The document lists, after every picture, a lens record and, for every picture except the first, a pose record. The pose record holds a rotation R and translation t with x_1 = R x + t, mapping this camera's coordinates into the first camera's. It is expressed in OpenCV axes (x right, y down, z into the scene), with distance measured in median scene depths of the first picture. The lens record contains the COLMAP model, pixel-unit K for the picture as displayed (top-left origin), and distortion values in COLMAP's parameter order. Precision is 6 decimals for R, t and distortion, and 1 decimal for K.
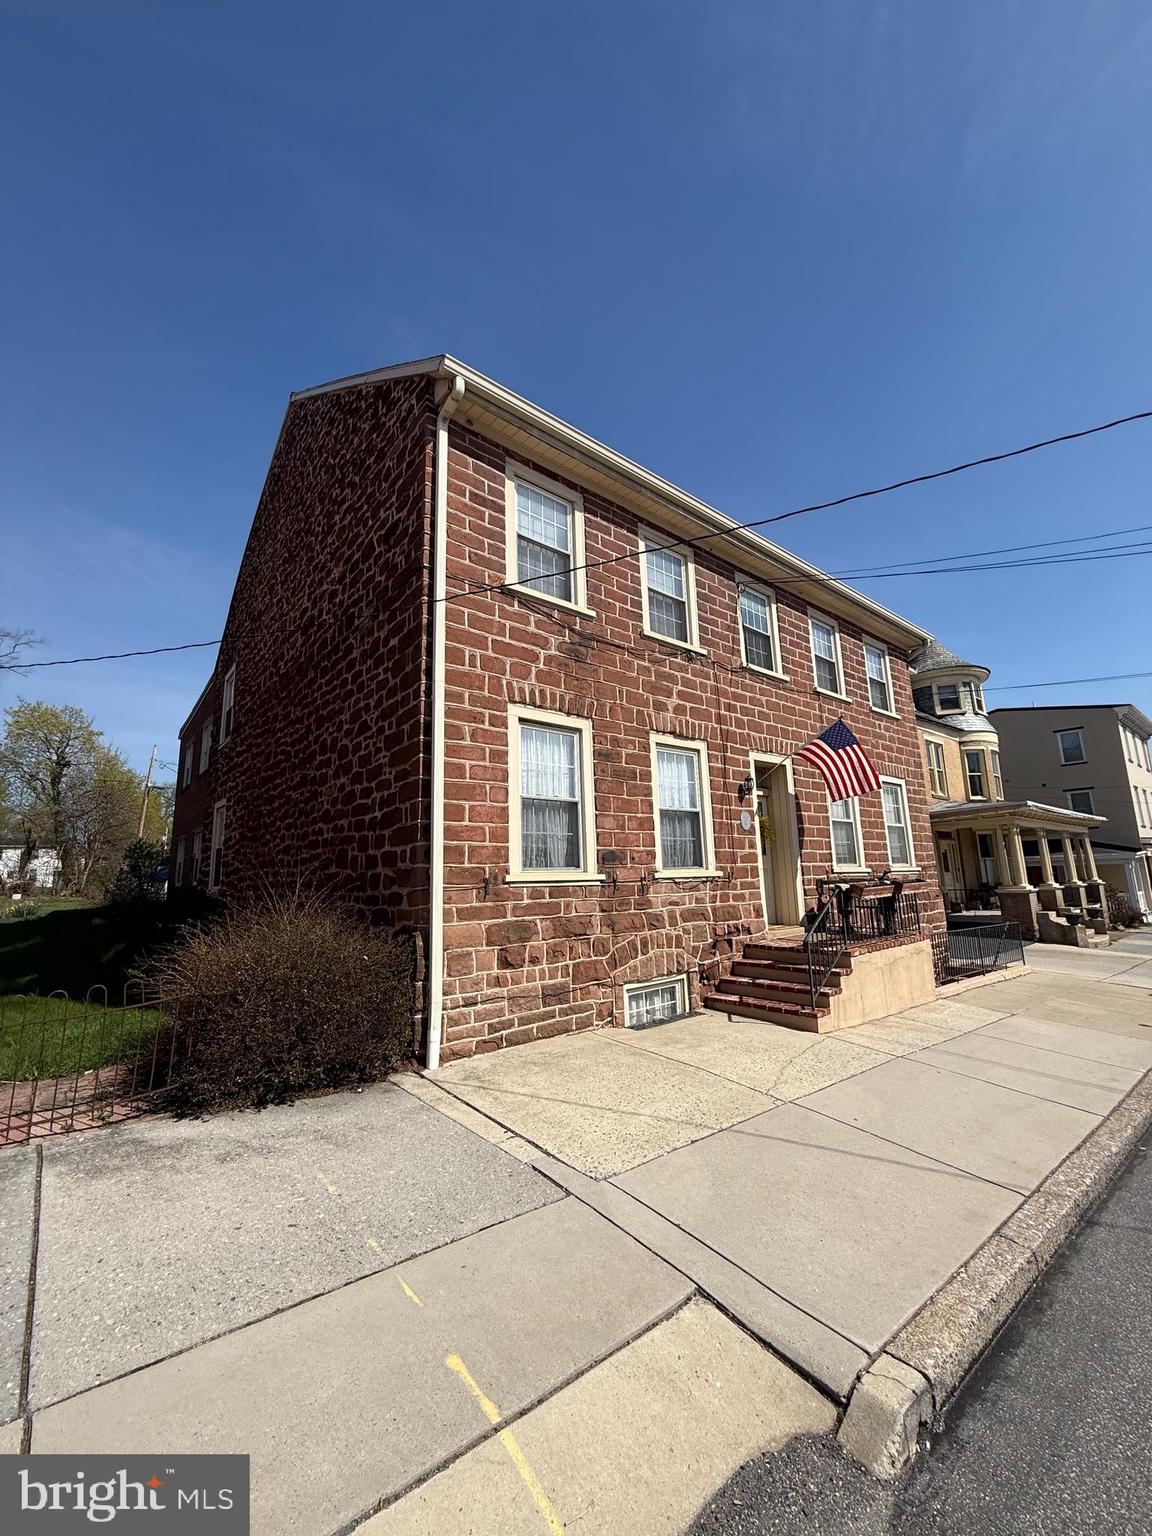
lens RADIAL K [[634.2, 0, 571.5], [0, 634.2, 769.9], [0, 0, 1]] dist [-0.002502, -0.000173]
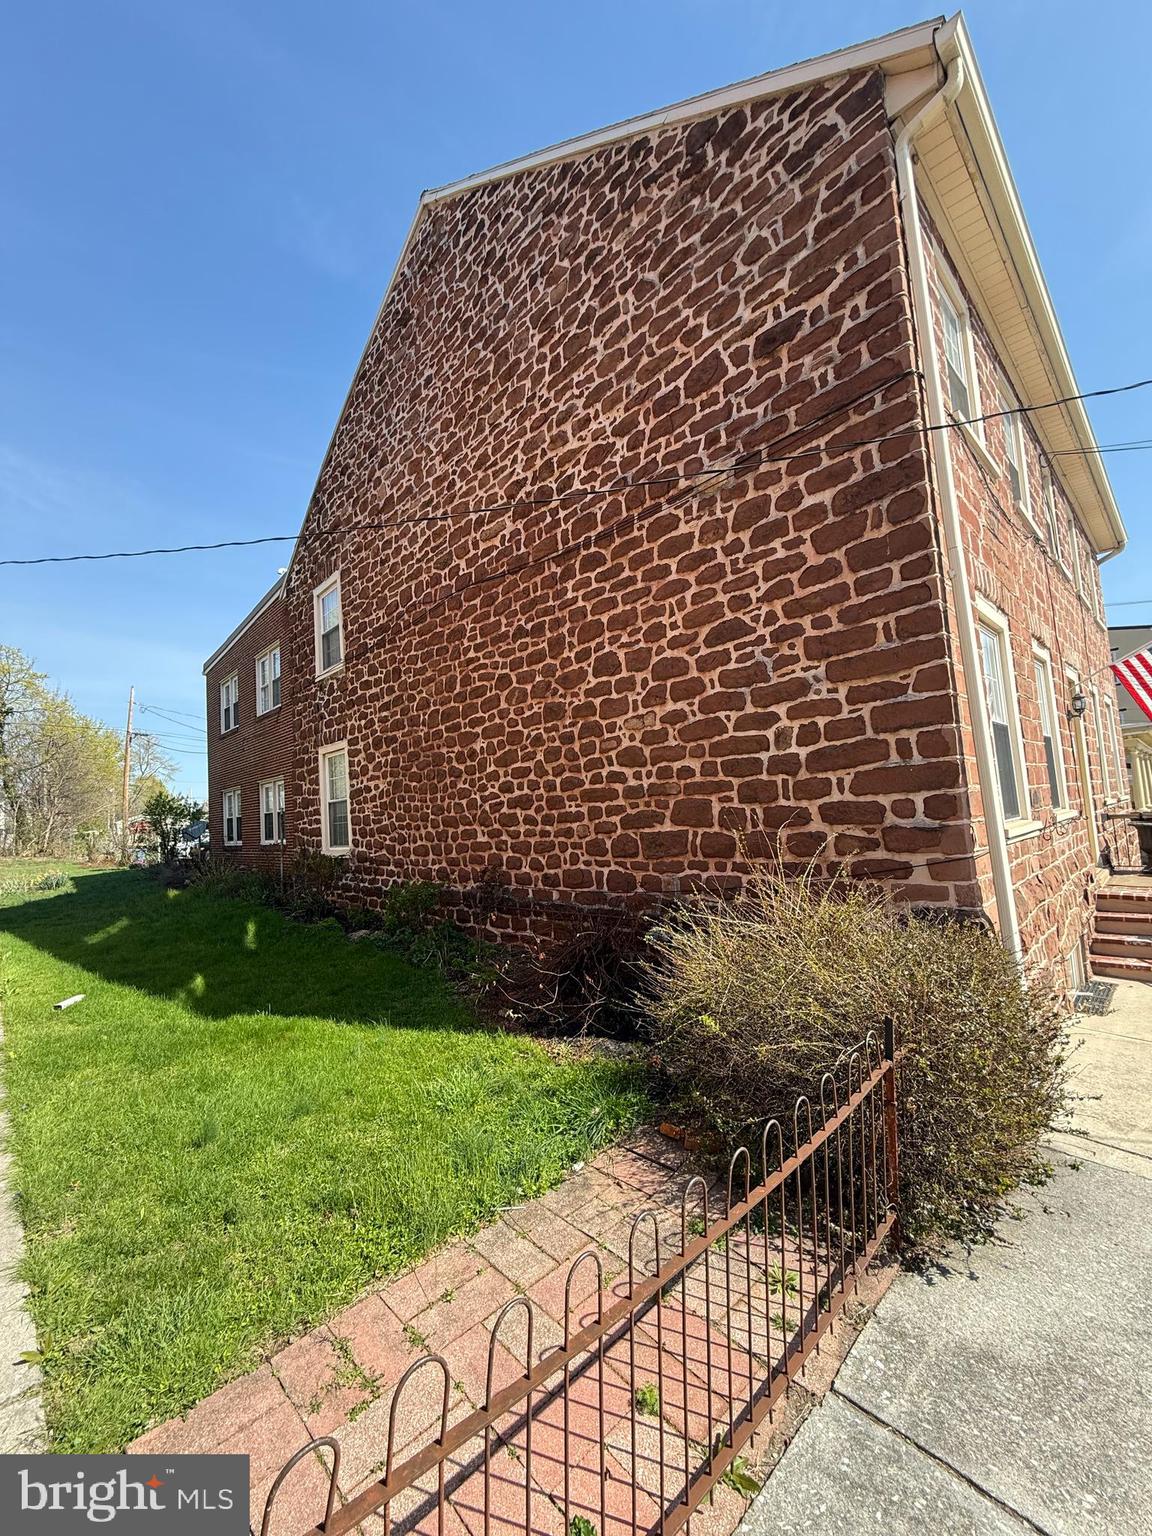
lens RADIAL K [[634.2, 0, 582.2], [0, 634.2, 776.9], [0, 0, 1]] dist [-0.002502, -0.000173]
pose [[0.996403, -0.030775, 0.078957, -0.569298], [0.021931, 0.993631, 0.110531, 0.014739], [-0.081856, -0.108402, 0.990731, 0.295146]]
